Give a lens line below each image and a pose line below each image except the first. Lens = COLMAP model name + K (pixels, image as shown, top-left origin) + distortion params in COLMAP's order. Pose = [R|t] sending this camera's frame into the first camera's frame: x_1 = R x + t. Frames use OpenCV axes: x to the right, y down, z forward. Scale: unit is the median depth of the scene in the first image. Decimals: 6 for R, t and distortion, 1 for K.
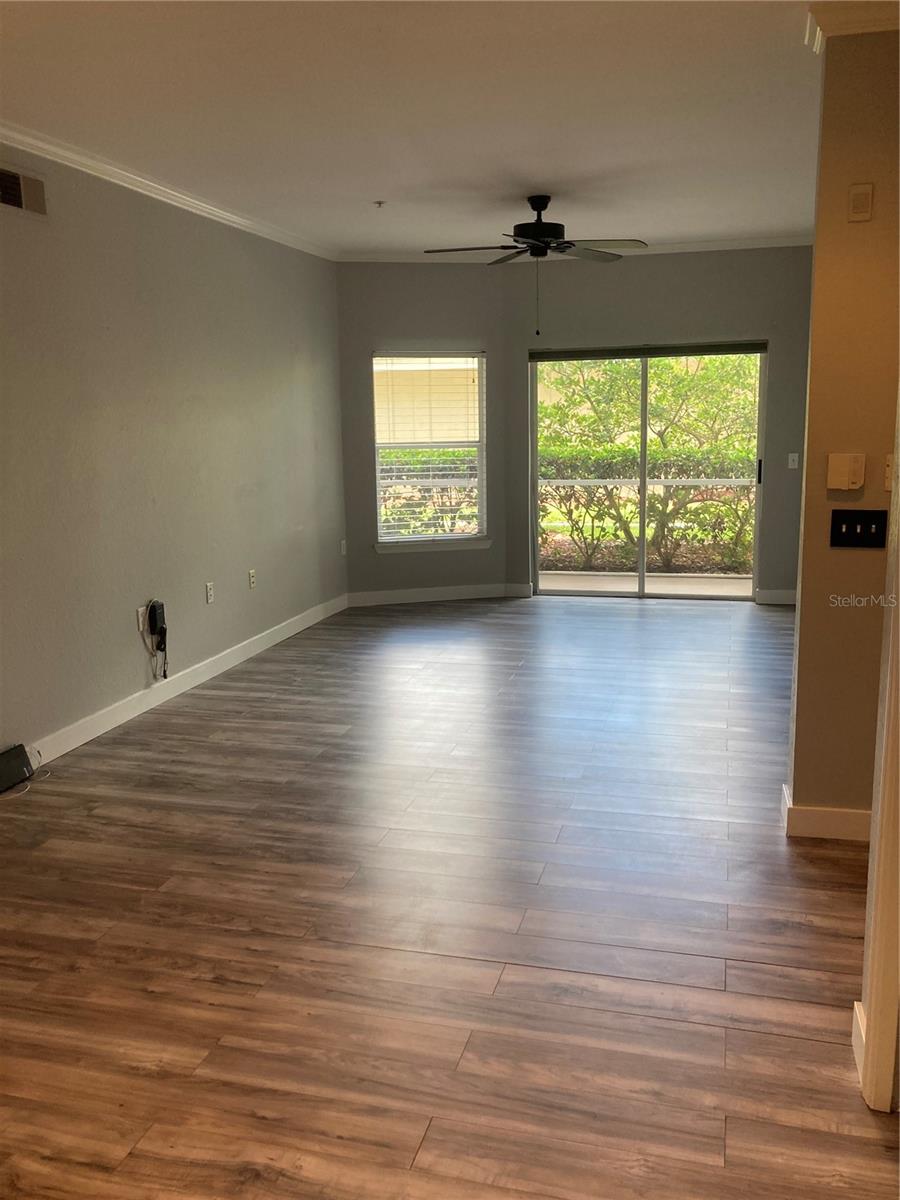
lens RADIAL K [[988.0, 0, 448.2], [0, 988.0, 603.4], [0, 0, 1]] dist [-0.003662, -0.003469]
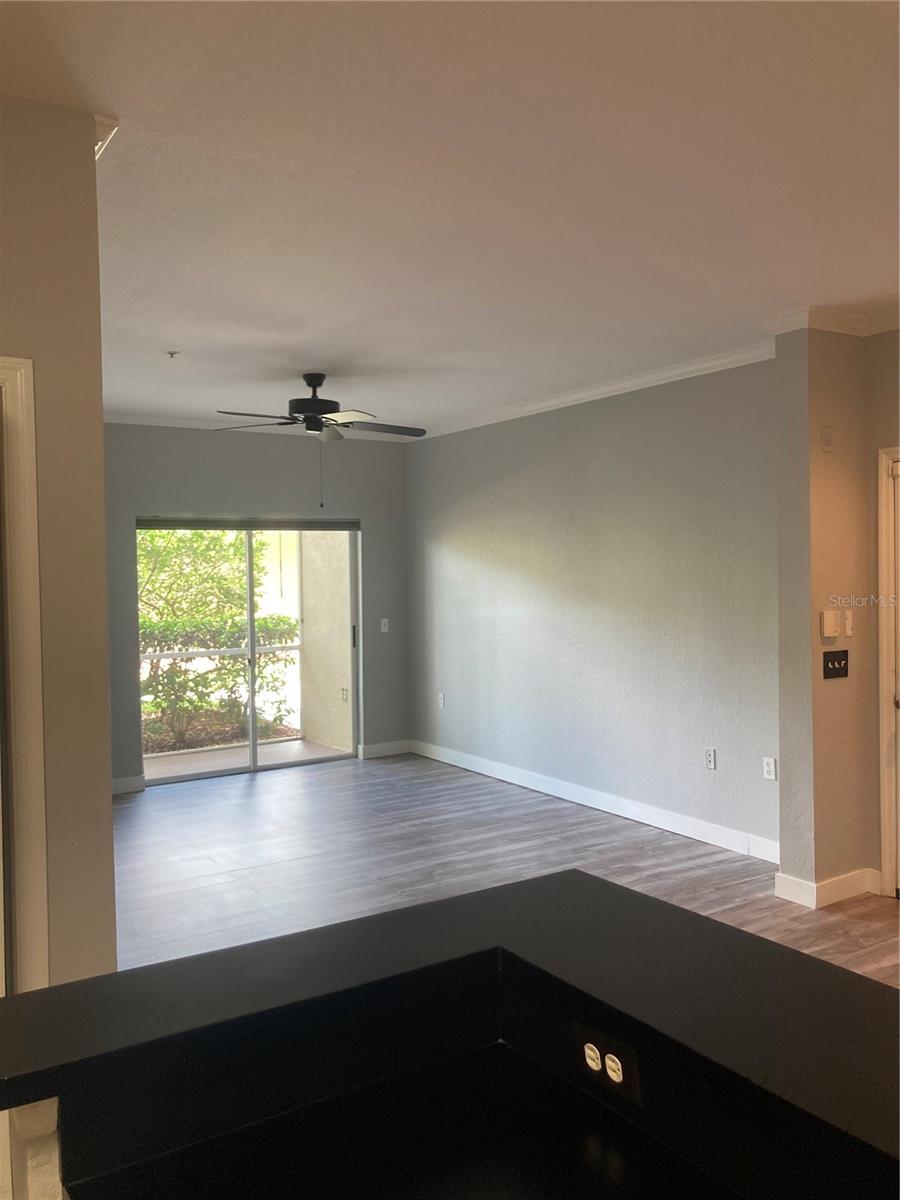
lens RADIAL K [[988.0, 0, 446.5], [0, 988.0, 599.0], [0, 0, 1]] dist [-0.003662, -0.003469]
pose [[0.686057, -0.010279, 0.727476, -0.555194], [0.138503, 0.983460, -0.116722, -0.046121], [-0.714243, 0.180835, 0.676133, 0.253007]]
